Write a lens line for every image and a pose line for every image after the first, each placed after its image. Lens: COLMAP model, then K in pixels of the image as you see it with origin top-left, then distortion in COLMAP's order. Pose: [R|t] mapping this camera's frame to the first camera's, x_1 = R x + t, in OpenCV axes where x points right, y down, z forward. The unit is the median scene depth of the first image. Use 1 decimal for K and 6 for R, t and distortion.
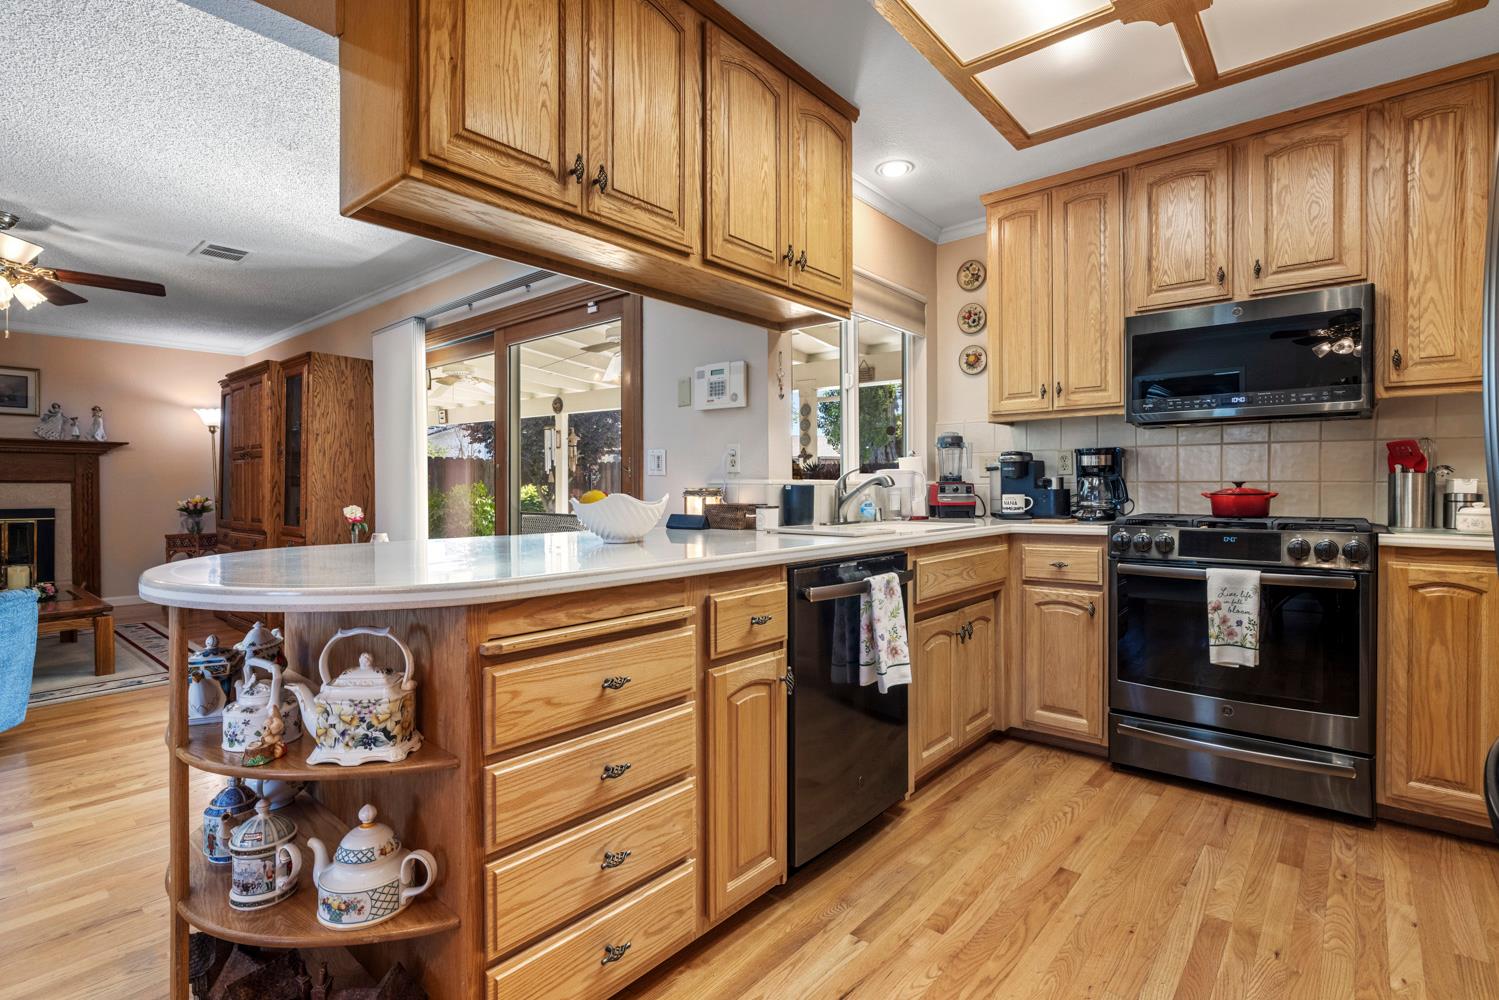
lens RADIAL K [[710.8, 0, 746.9], [0, 710.8, 489.9], [0, 0, 1]] dist [-0.003277, -0.000462]
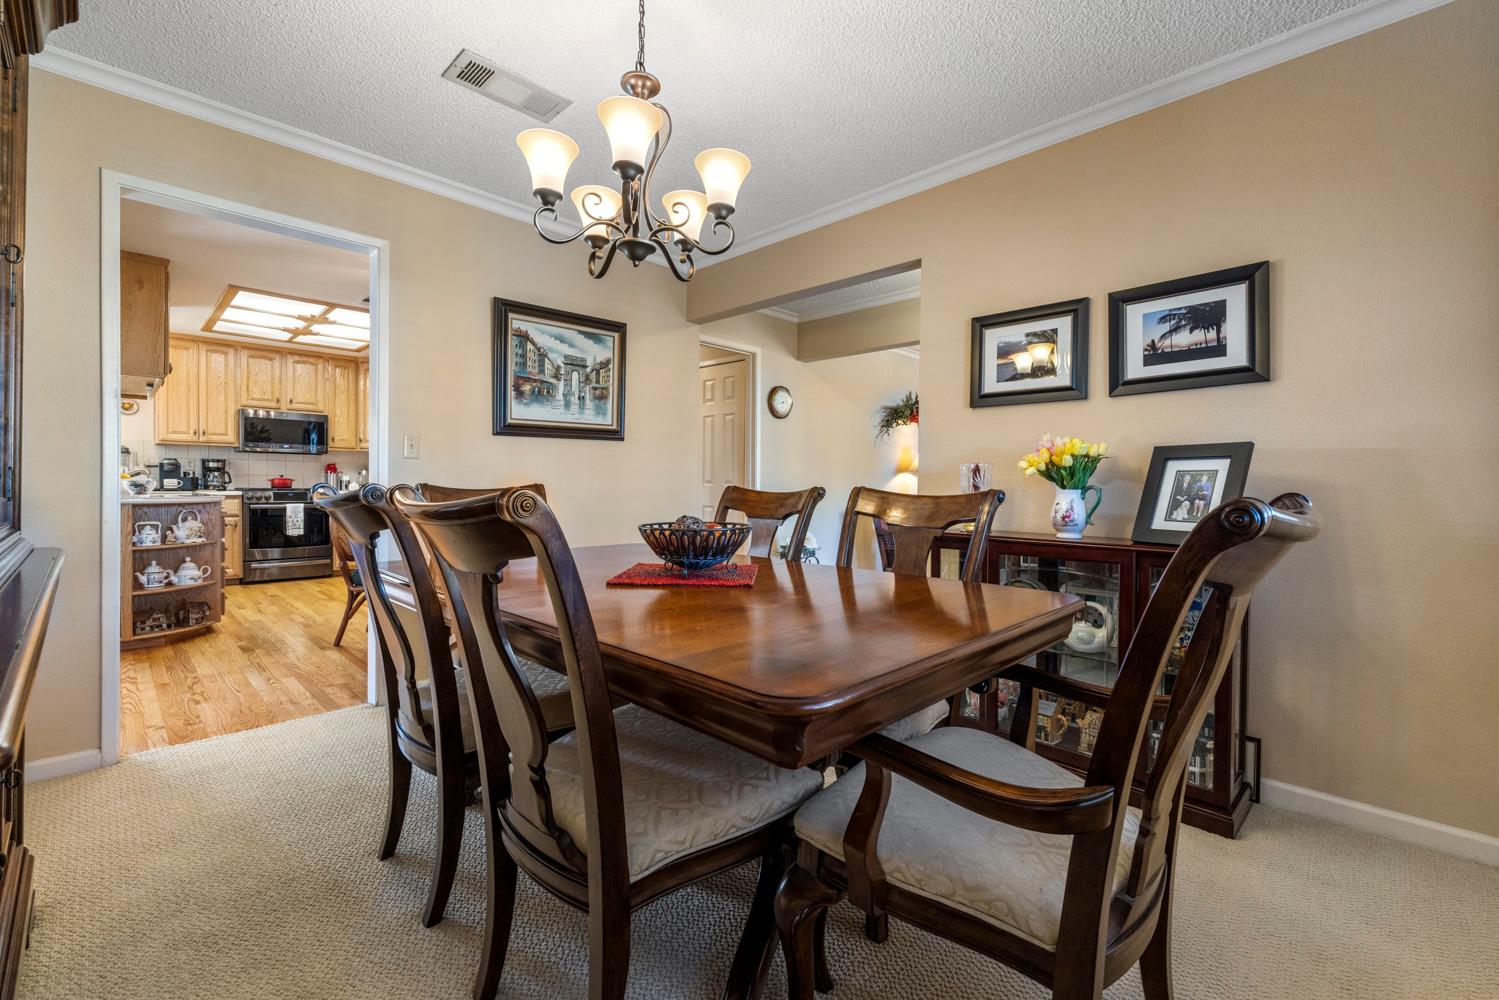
lens RADIAL K [[628.9, 0, 743.0], [0, 628.9, 493.0], [0, 0, 1]] dist [-0.000764, -0.000126]
pose [[0.071248, -0.008386, 0.997423, -1.632976], [-0.004747, 0.999950, 0.008746, 0.027977], [-0.997447, -0.005358, 0.071205, -0.971484]]
